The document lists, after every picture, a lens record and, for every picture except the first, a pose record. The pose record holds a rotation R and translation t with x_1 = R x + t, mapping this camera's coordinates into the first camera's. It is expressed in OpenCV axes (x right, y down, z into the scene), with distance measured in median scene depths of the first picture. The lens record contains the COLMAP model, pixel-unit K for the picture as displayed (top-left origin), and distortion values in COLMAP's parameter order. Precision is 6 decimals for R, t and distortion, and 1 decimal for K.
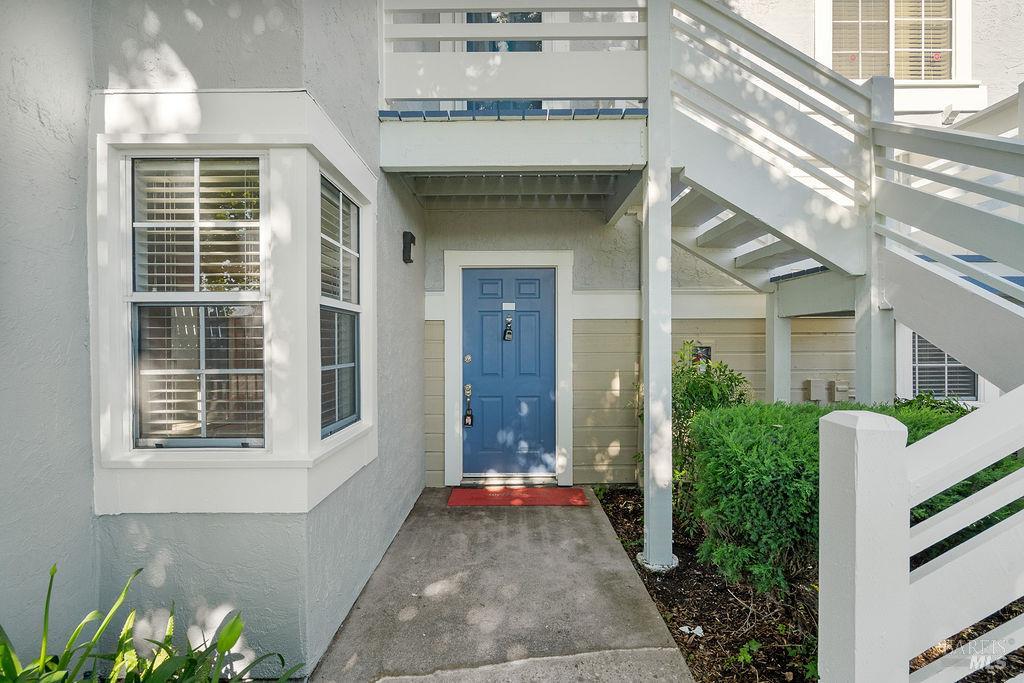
lens RADIAL K [[465.4, 0, 509.5], [0, 465.4, 338.0], [0, 0, 1]] dist [-0.009531, 0.003762]
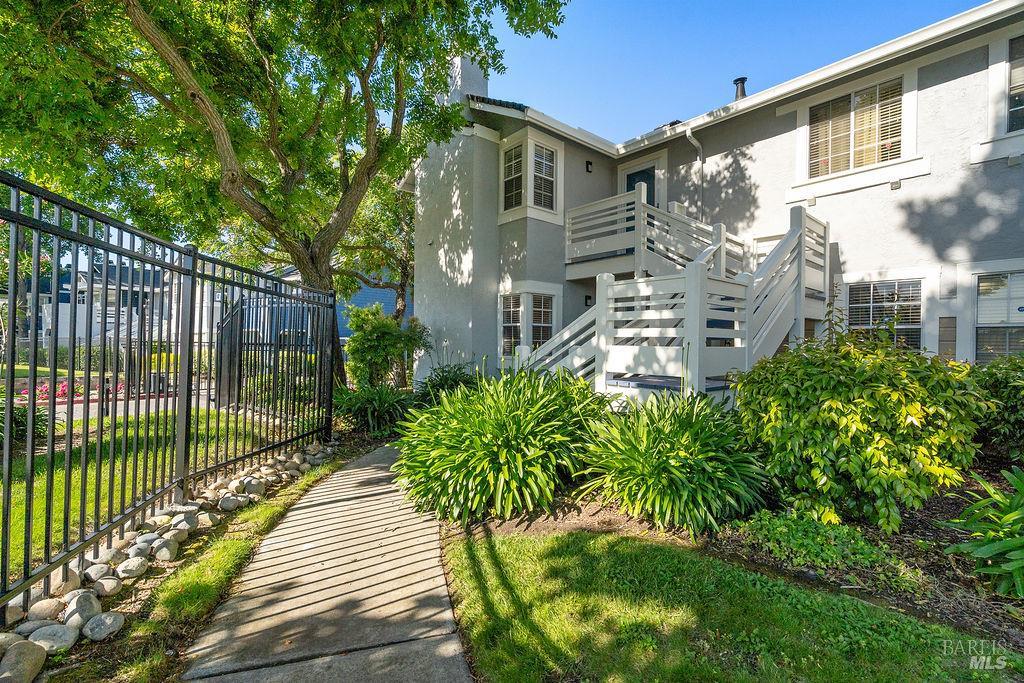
lens RADIAL K [[465.4, 0, 512.1], [0, 465.4, 338.9], [0, 0, 1]] dist [-0.009531, 0.003762]
pose [[0.634013, 0.013187, -0.773210, 3.138365], [-0.020543, 0.999789, 0.000207, 0.067593], [0.773050, 0.015752, 0.634150, -2.111065]]
